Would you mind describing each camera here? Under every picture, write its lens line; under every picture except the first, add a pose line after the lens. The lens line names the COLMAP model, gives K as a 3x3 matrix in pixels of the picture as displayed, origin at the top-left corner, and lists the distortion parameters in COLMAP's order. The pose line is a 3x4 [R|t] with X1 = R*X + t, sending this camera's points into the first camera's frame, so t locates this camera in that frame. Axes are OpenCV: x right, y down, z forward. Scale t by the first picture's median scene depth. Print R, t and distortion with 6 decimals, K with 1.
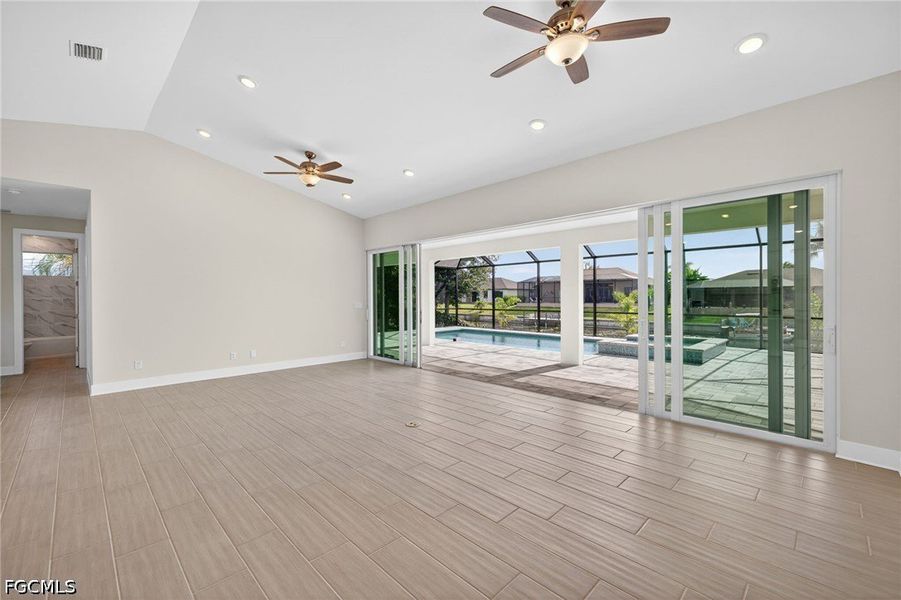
lens RADIAL K [[400.9, 0, 464.7], [0, 400.9, 293.0], [0, 0, 1]] dist [0.009116, -0.000487]
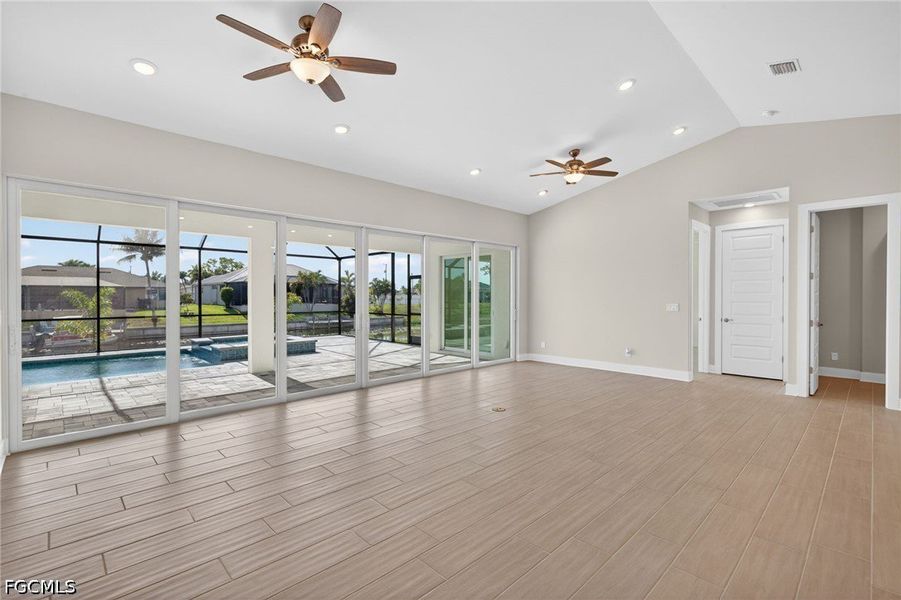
lens RADIAL K [[400.9, 0, 451.8], [0, 400.9, 299.5], [0, 0, 1]] dist [0.009116, -0.000487]
pose [[-0.017366, -0.005873, 0.999832, -0.583790], [-0.009013, 0.999943, 0.005717, 0.005986], [-0.999809, -0.008912, -0.017418, 0.552328]]
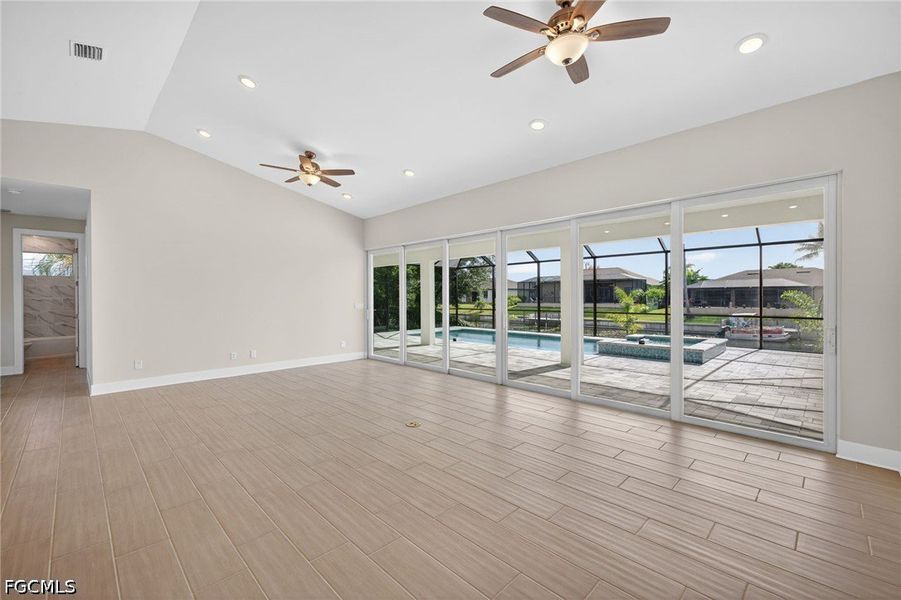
lens RADIAL K [[384.3, 0, 448.3], [0, 384.3, 293.5], [0, 0, 1]] dist [0.008573, -0.000314]
pose [[1.000000, 0.000106, 0.000697, -0.041552], [-0.000106, 1.000000, -0.000019, 0.001393], [-0.000697, 0.000019, 1.000000, 0.041203]]
